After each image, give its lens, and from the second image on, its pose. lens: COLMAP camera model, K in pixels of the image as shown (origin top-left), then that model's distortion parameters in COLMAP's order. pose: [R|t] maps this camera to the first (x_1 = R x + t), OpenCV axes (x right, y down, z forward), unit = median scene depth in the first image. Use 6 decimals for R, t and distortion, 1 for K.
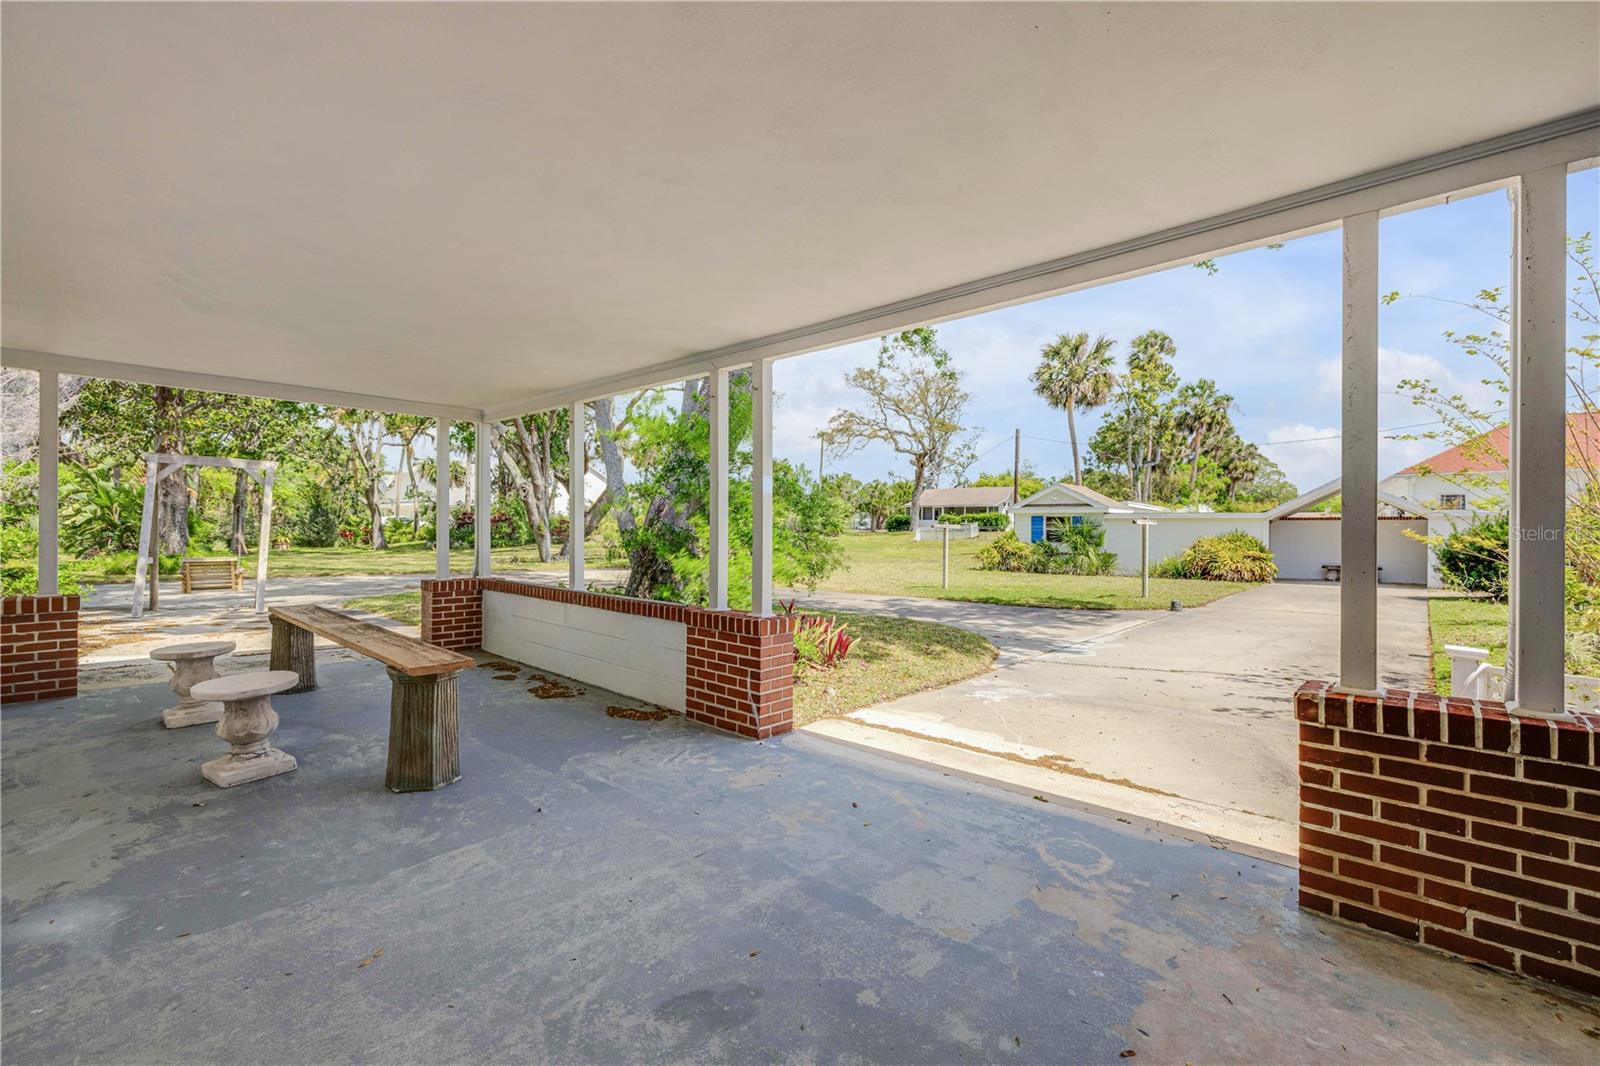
lens RADIAL K [[676.4, 0, 797.5], [0, 676.4, 521.6], [0, 0, 1]] dist [-0.004010, 0.000149]
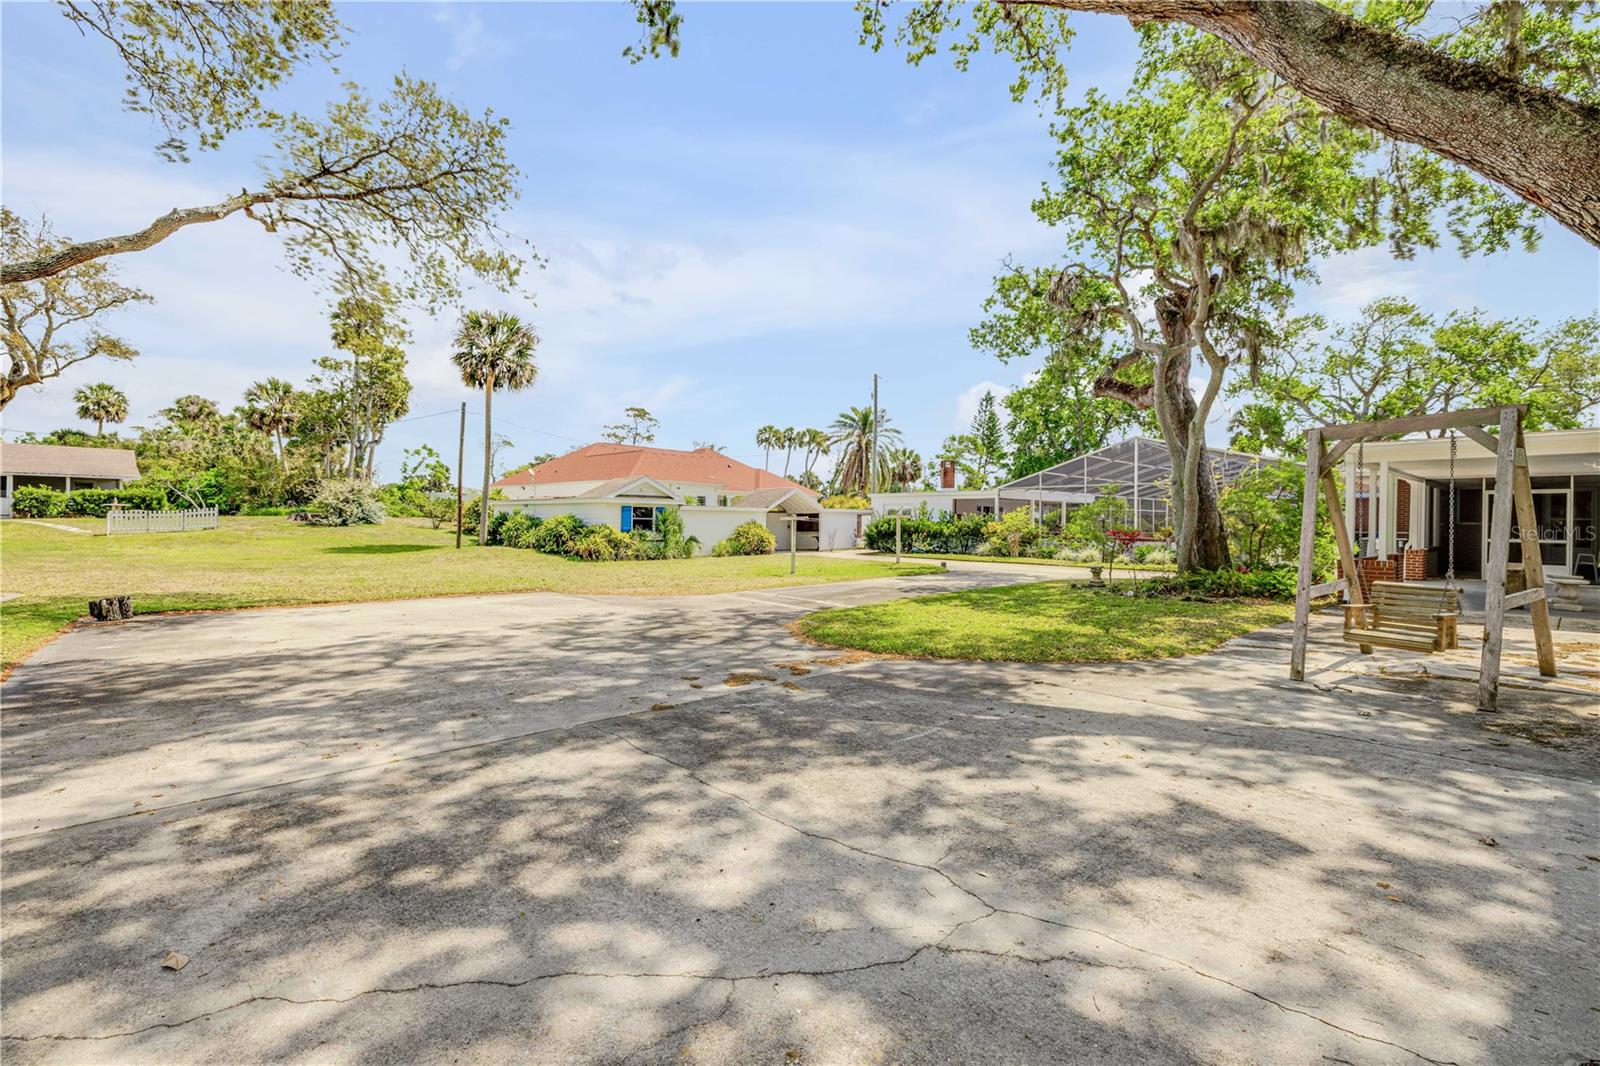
lens RADIAL K [[676.4, 0, 797.6], [0, 676.4, 524.3], [0, 0, 1]] dist [-0.004010, 0.000149]
pose [[0.112296, -0.012504, 0.993596, -0.356727], [-0.017692, 0.999737, 0.014581, 0.000089], [-0.993517, -0.019216, 0.112045, 0.338703]]
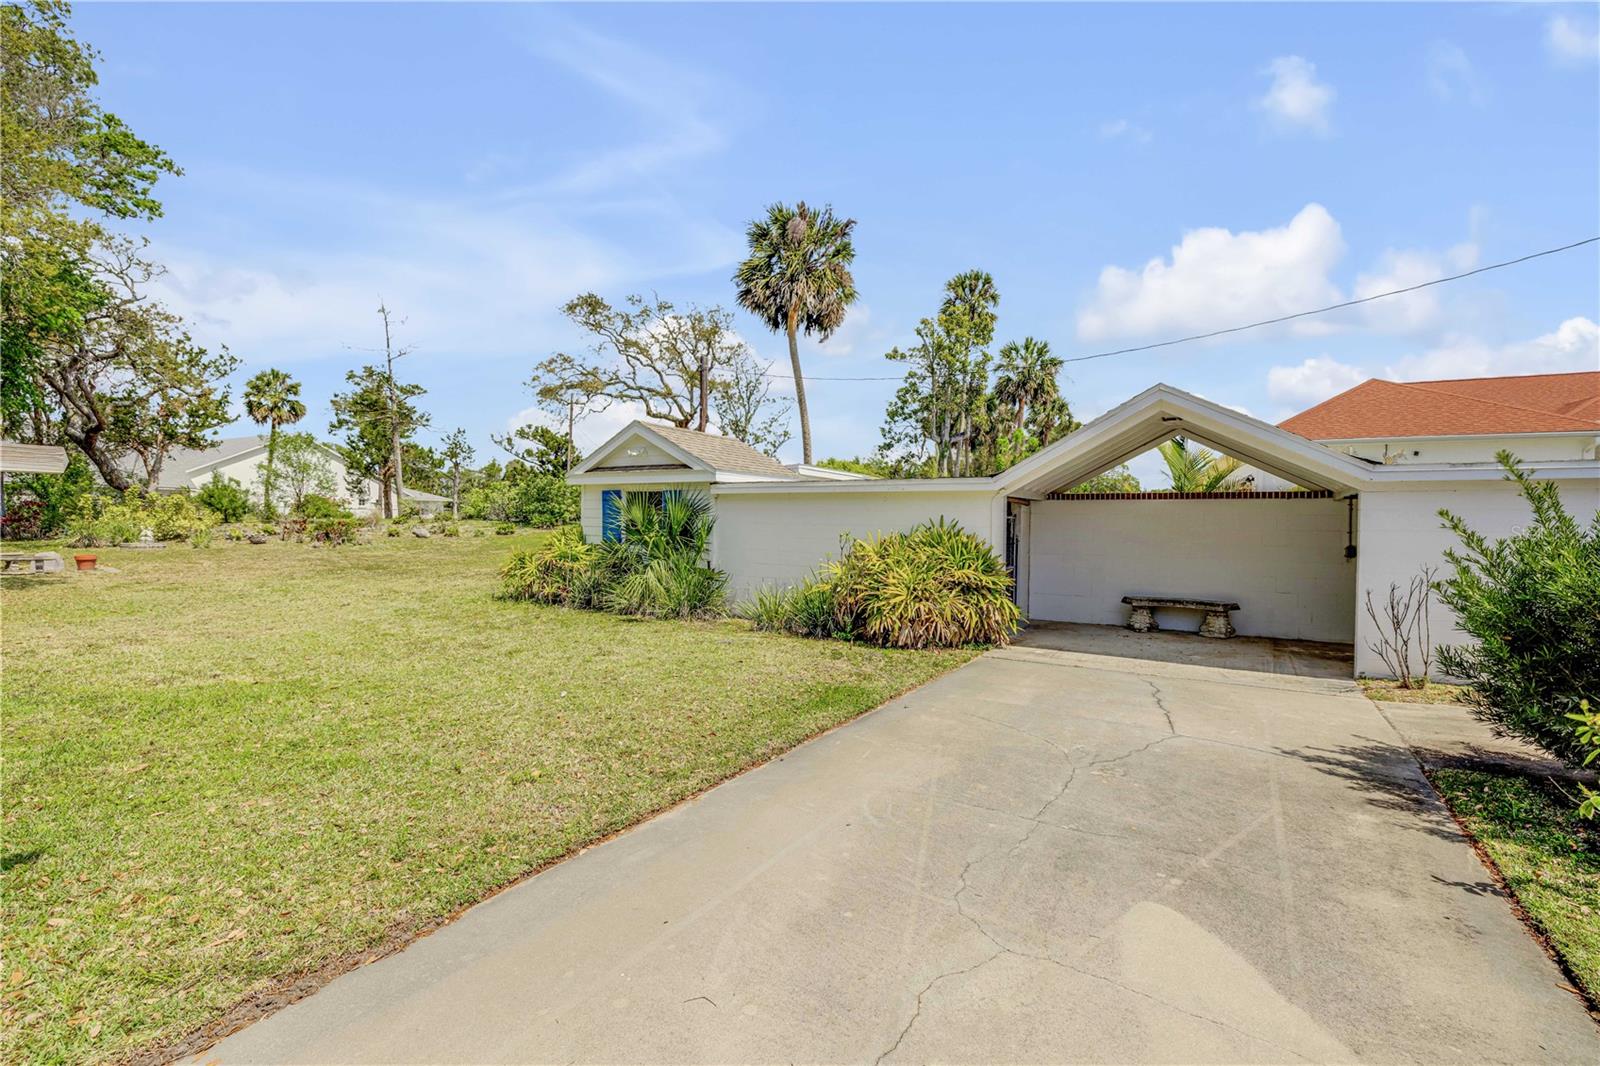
lens RADIAL K [[676.4, 0, 801.4], [0, 676.4, 529.6], [0, 0, 1]] dist [-0.004010, 0.000149]
pose [[0.986197, 0.001598, 0.165568, 0.222448], [-0.005611, 0.999702, 0.023771, 0.004034], [-0.165481, -0.024372, 0.985912, 0.267183]]
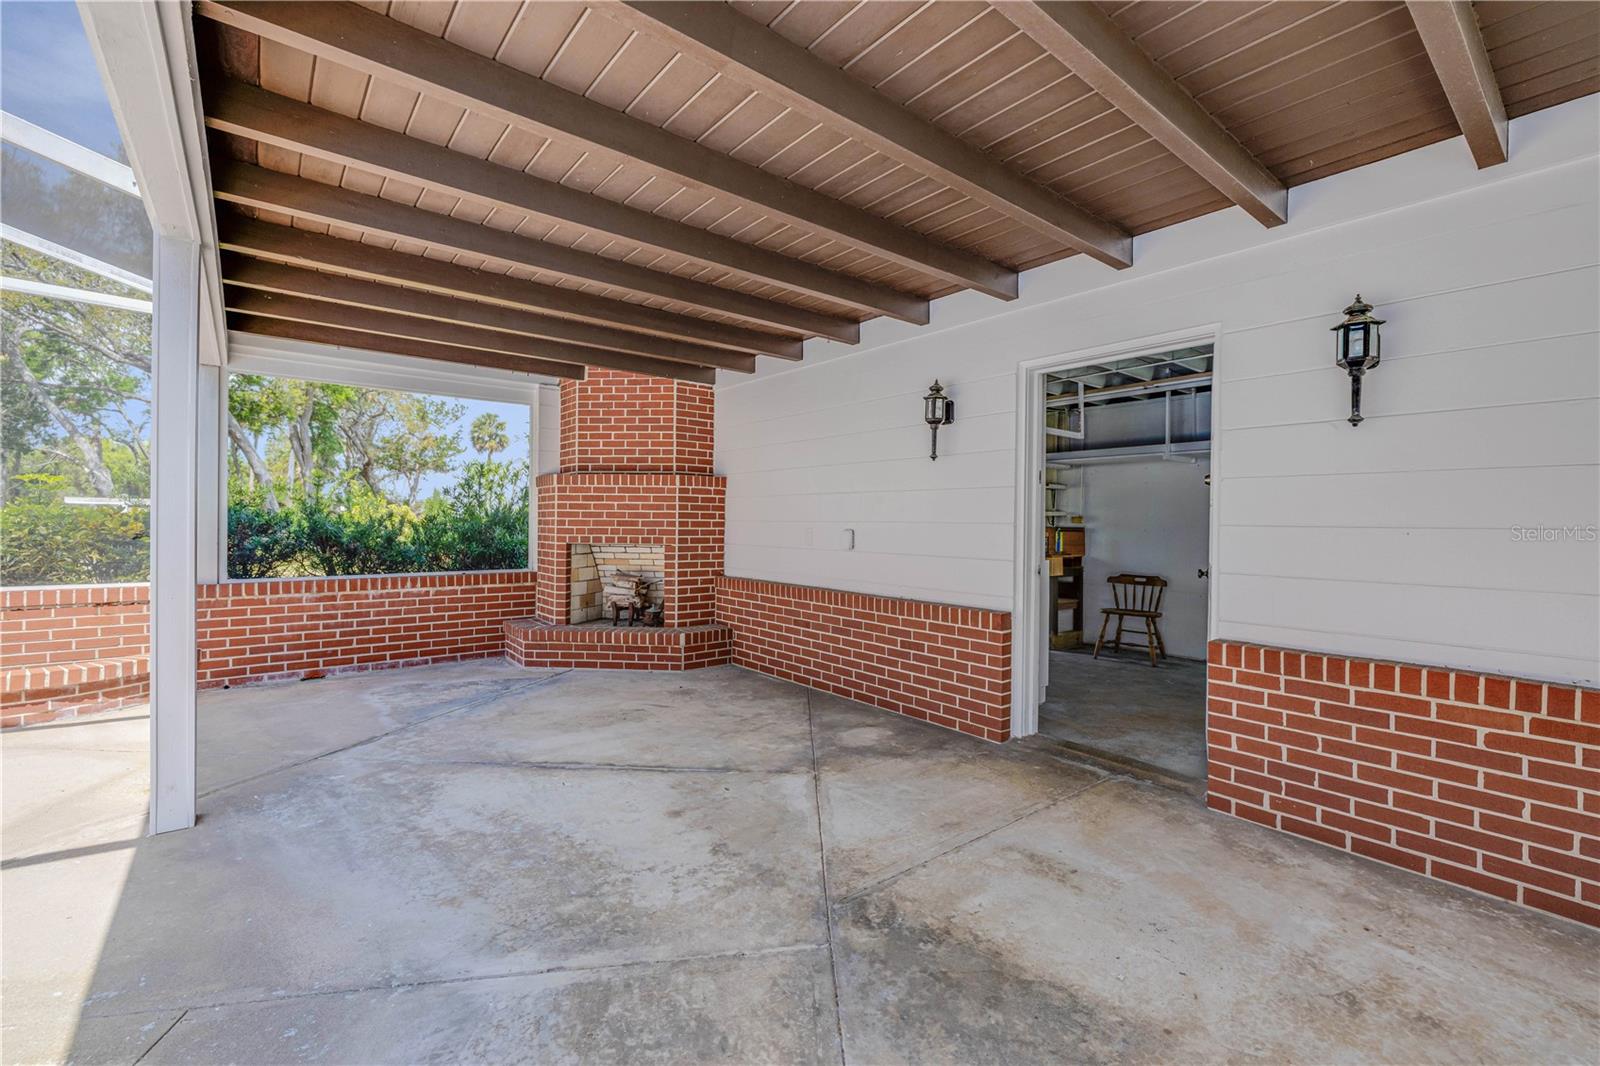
lens RADIAL K [[676.4, 0, 790.9], [0, 676.4, 529.9], [0, 0, 1]] dist [-0.004010, 0.000149]
pose [[0.989843, 0.002607, -0.142139, 0.424179], [0.000804, 0.999713, 0.023938, 0.002265], [0.142161, -0.023809, 0.989557, 0.104013]]
